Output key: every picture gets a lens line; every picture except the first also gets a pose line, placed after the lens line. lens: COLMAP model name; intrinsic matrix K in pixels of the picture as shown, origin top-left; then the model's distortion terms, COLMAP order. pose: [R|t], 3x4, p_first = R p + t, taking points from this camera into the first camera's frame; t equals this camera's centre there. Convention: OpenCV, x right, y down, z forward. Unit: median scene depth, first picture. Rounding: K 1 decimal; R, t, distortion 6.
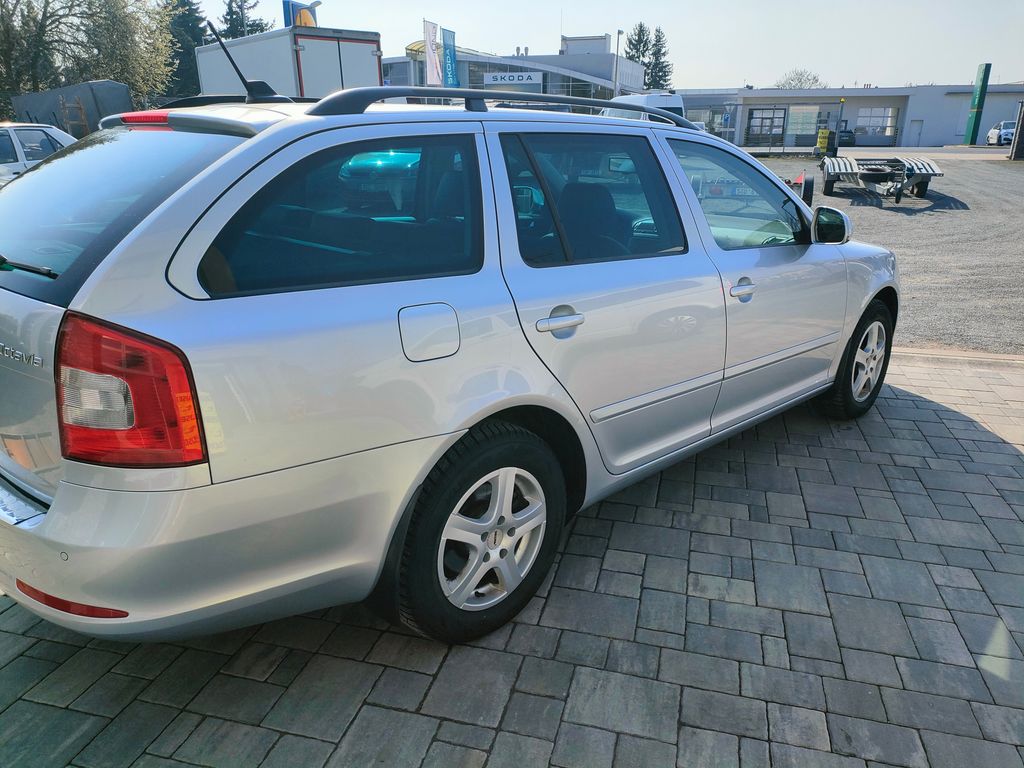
lens RADIAL K [[750.1, 0, 512.0], [0, 750.1, 384.0], [0, 0, 1]] dist [0.050073, -0.001595]
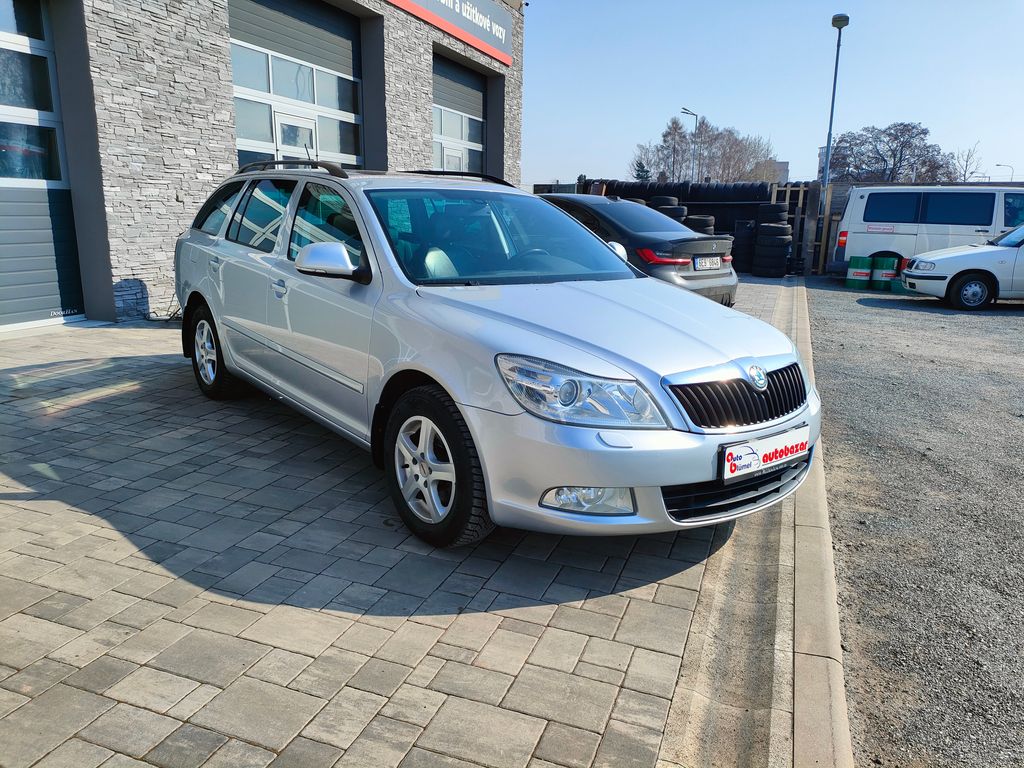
lens RADIAL K [[750.1, 0, 512.0], [0, 750.1, 384.0], [0, 0, 1]] dist [0.050073, -0.001595]
pose [[-0.105384, 0.234665, -0.966347, 1.336872], [-0.325672, 0.910024, 0.256504, -0.374965], [0.939592, 0.341743, -0.019478, 1.230282]]
